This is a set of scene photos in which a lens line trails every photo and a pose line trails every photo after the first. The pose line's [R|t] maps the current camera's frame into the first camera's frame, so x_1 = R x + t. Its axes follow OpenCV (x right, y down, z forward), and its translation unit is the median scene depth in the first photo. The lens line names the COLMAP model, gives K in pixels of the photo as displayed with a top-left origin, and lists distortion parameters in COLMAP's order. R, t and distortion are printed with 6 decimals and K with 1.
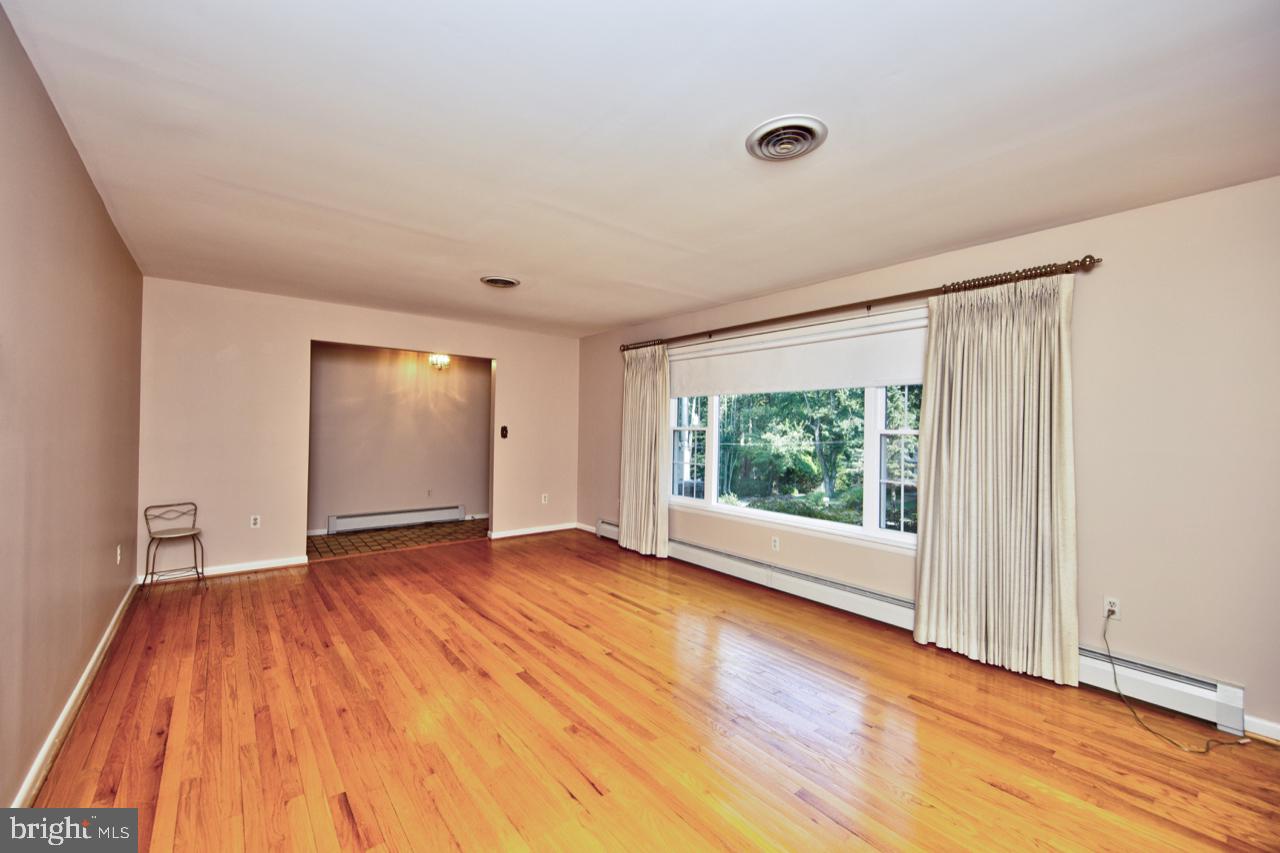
lens RADIAL K [[529.7, 0, 640.0], [0, 529.7, 426.5], [0, 0, 1]] dist [0.009463, -0.000135]
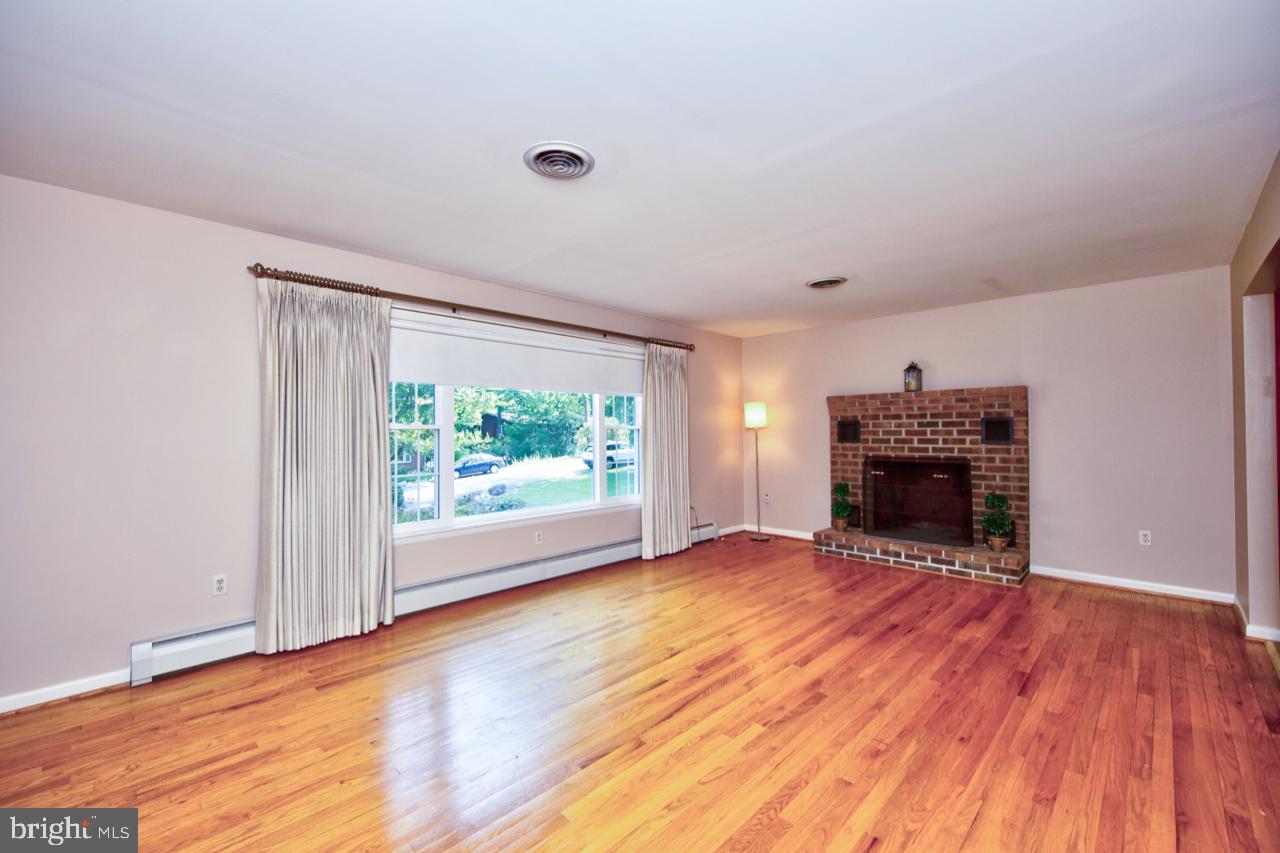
lens RADIAL K [[518.3, 0, 640.0], [0, 518.3, 426.5], [0, 0, 1]] dist [0.008698, -0.000004]
pose [[-0.117806, -0.008446, 0.993001, -1.021611], [0.000210, 0.999964, 0.008531, -0.004385], [-0.993037, 0.001214, -0.117800, 1.230705]]
